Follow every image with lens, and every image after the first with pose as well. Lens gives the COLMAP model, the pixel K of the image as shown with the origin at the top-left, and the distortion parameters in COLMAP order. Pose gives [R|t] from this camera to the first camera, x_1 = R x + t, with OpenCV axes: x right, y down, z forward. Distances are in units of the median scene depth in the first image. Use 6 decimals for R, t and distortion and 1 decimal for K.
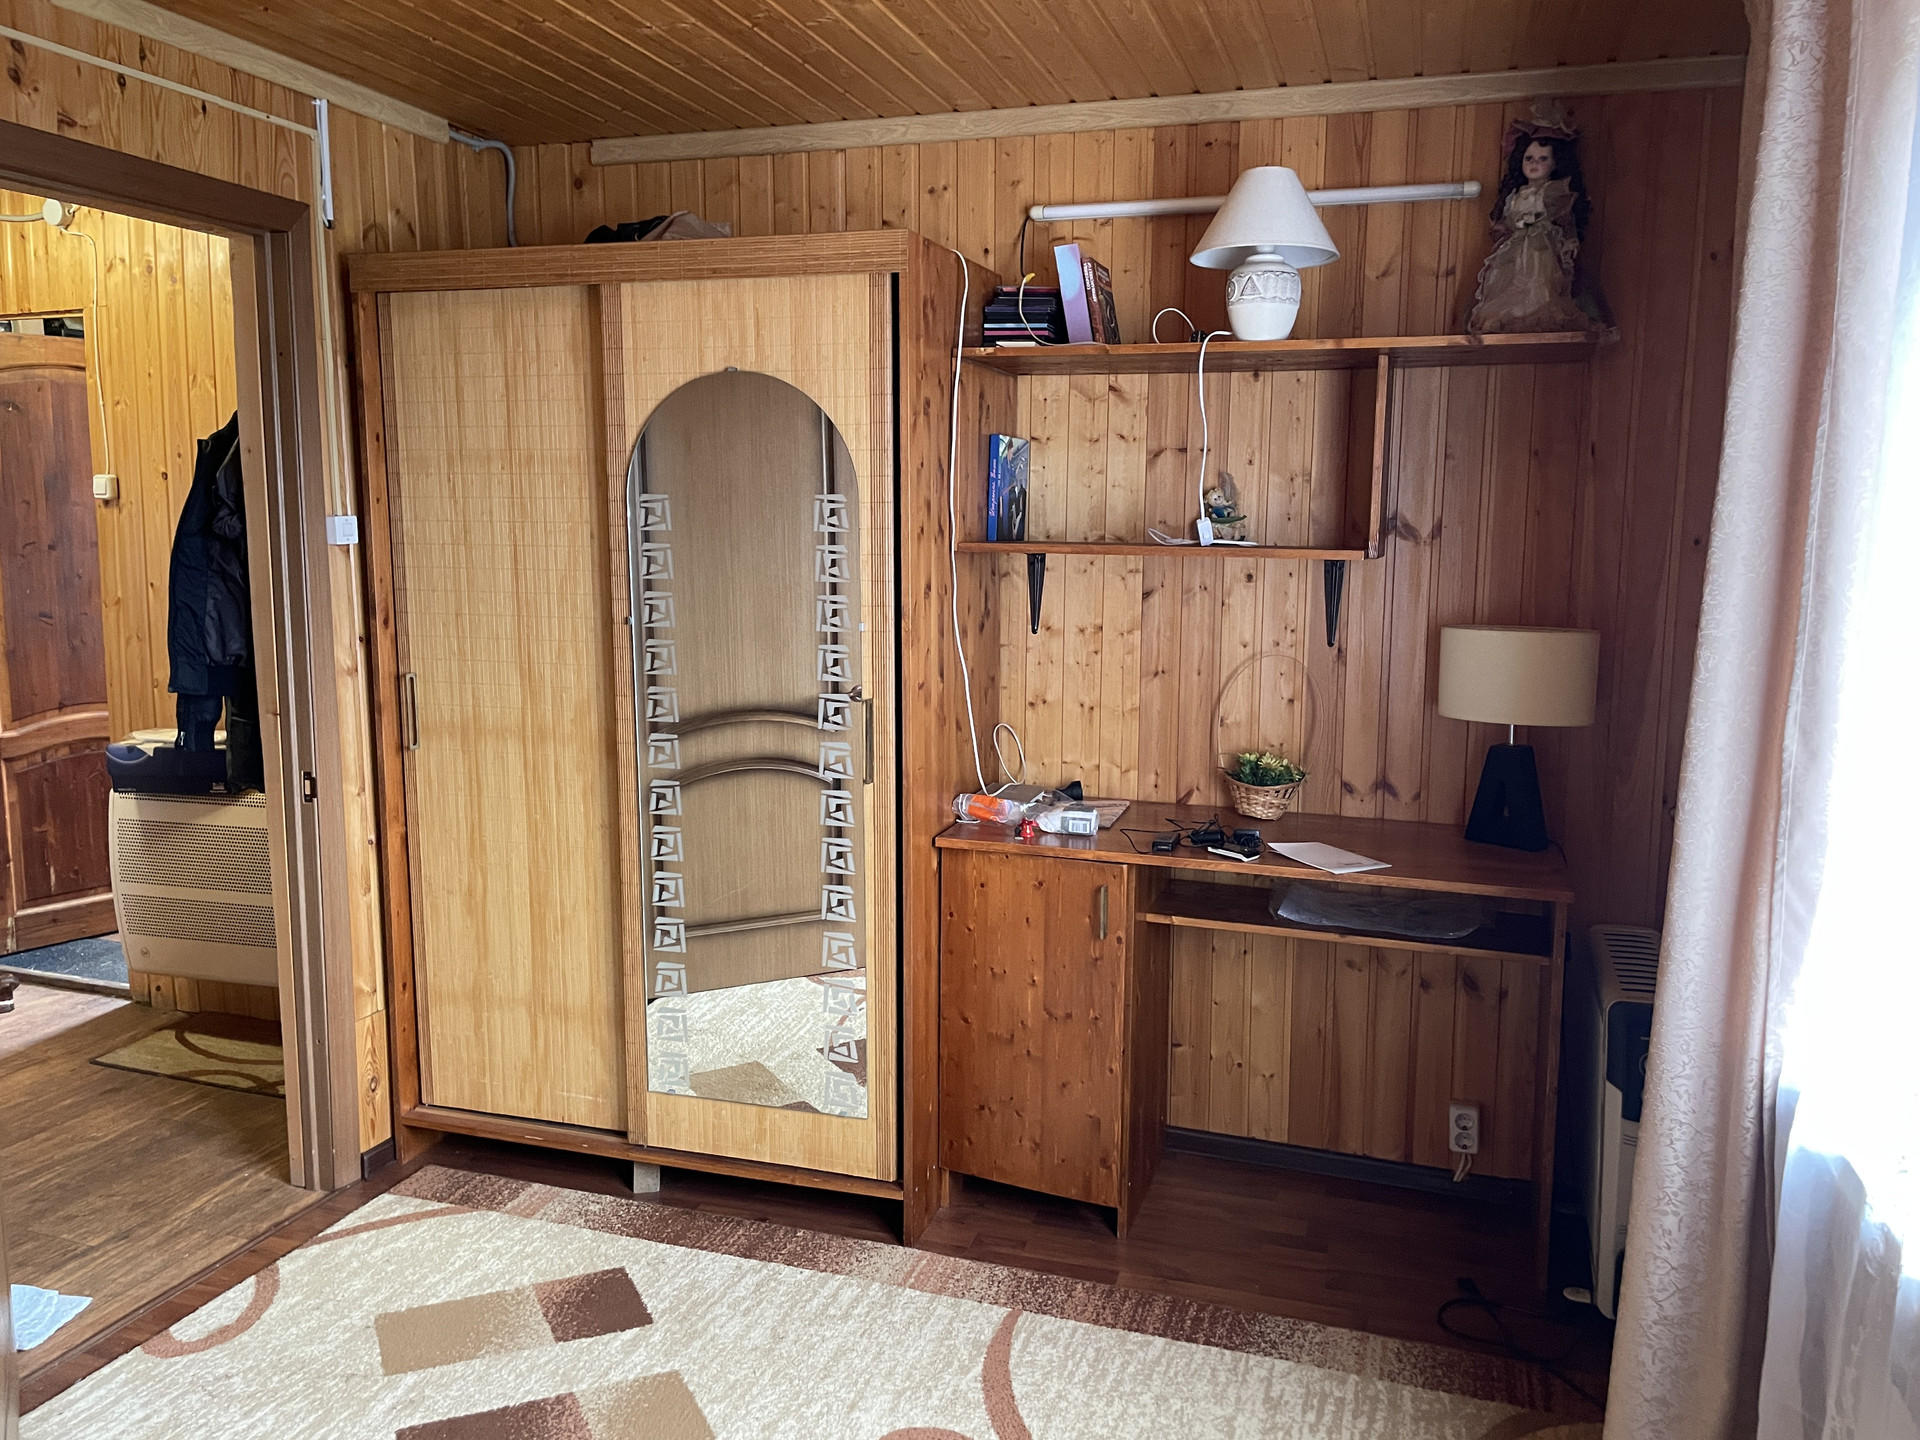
lens RADIAL K [[1450.2, 0, 974.4], [0, 1450.2, 714.1], [0, 0, 1]] dist [0.083662, -0.108582]
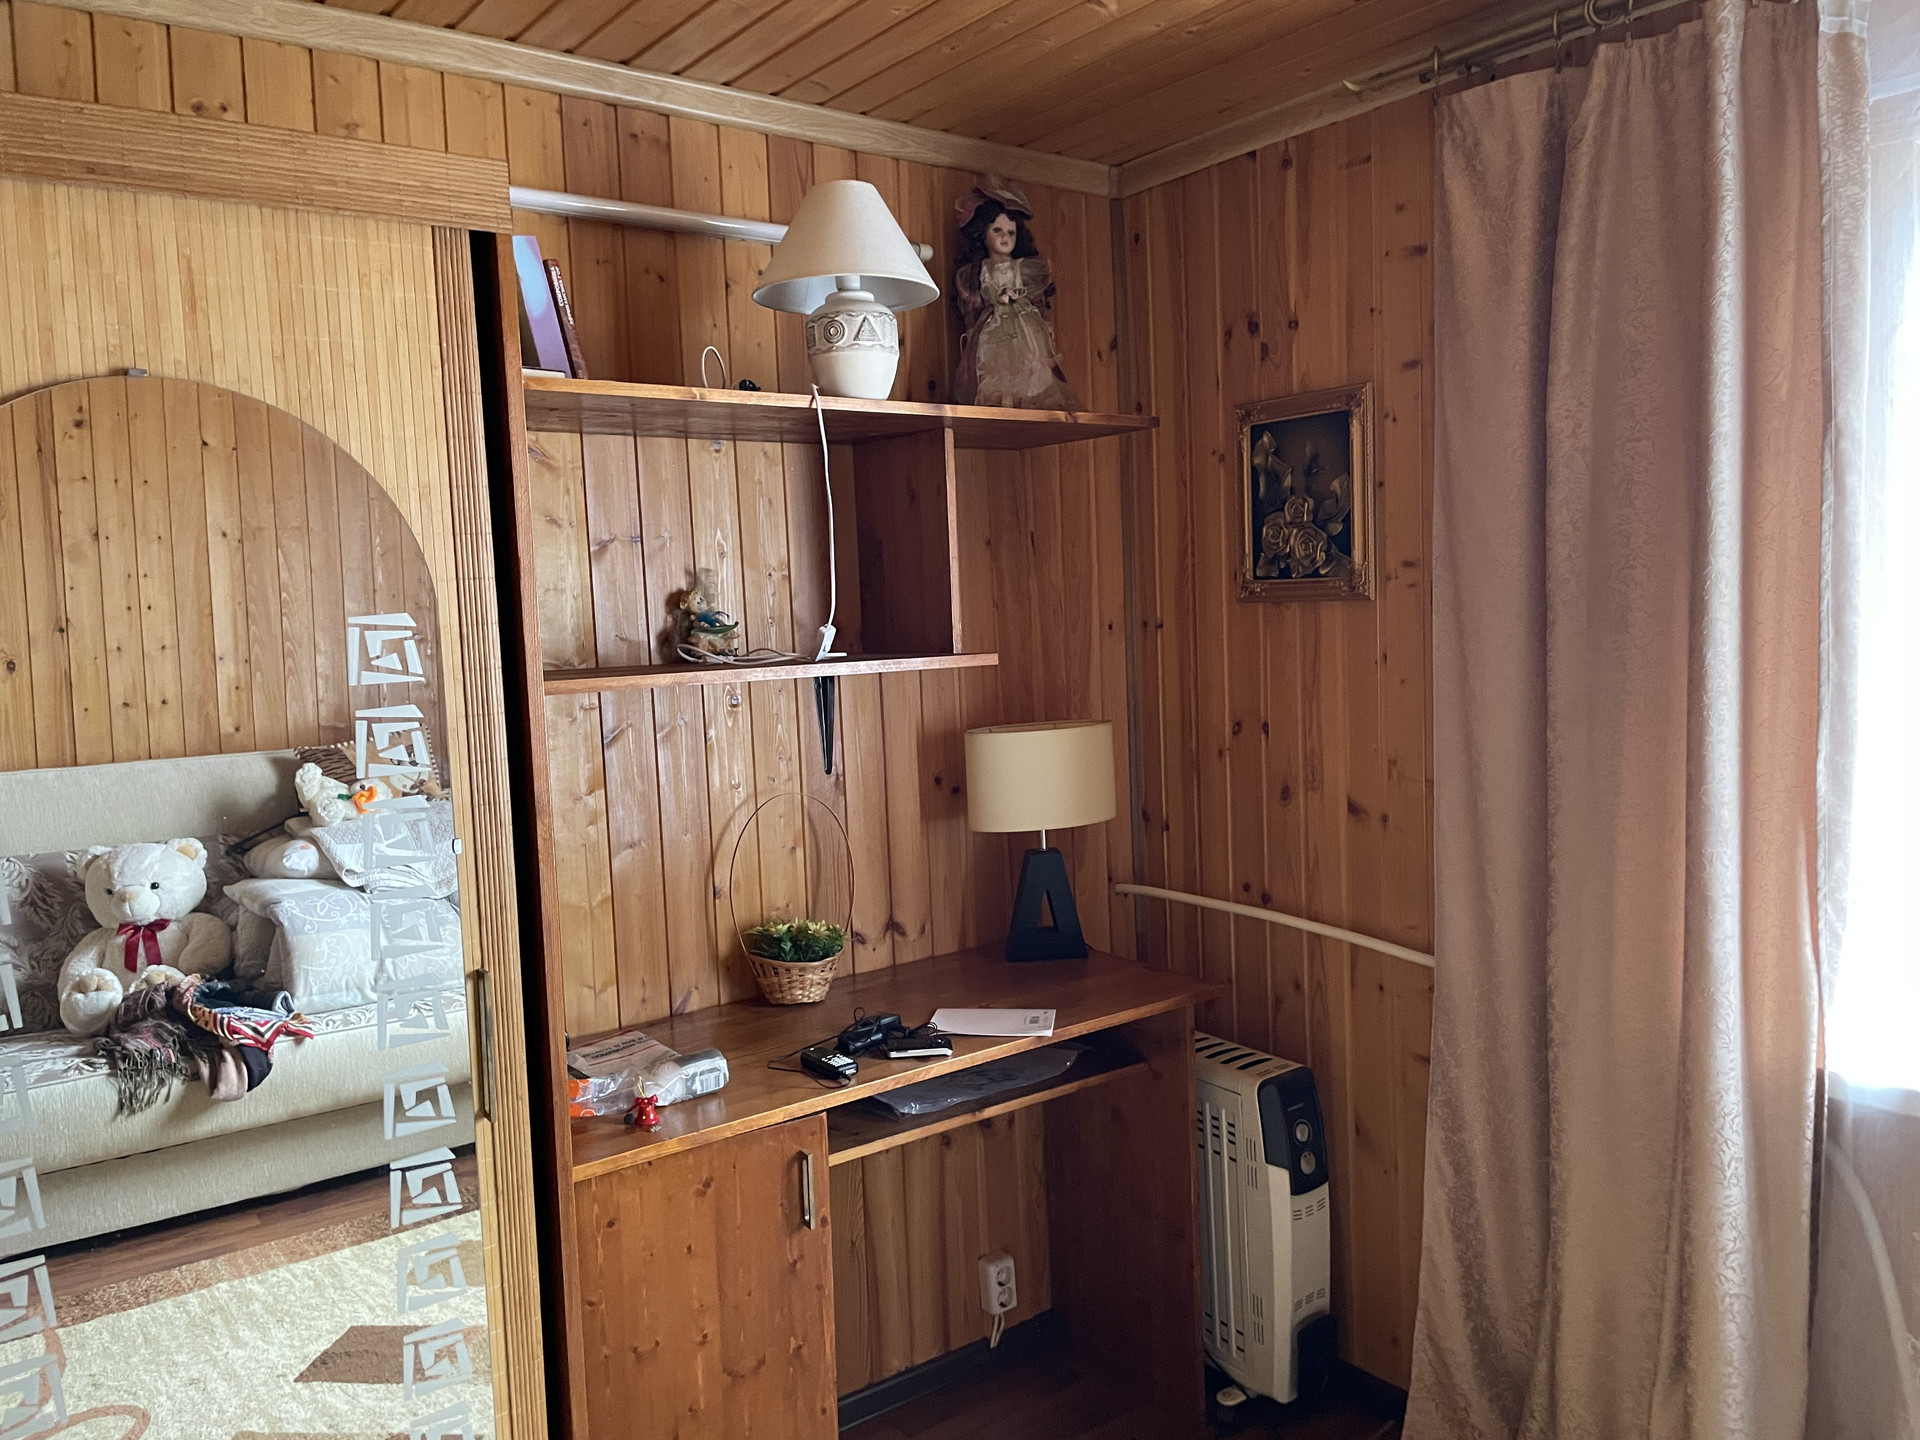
lens RADIAL K [[1450.2, 0, 969.4], [0, 1450.2, 712.2], [0, 0, 1]] dist [0.083662, -0.108582]
pose [[0.571296, -0.100976, 0.814509, -0.404095], [0.159176, 0.987192, 0.010738, -0.082920], [-0.805160, 0.123515, 0.580052, 0.488261]]
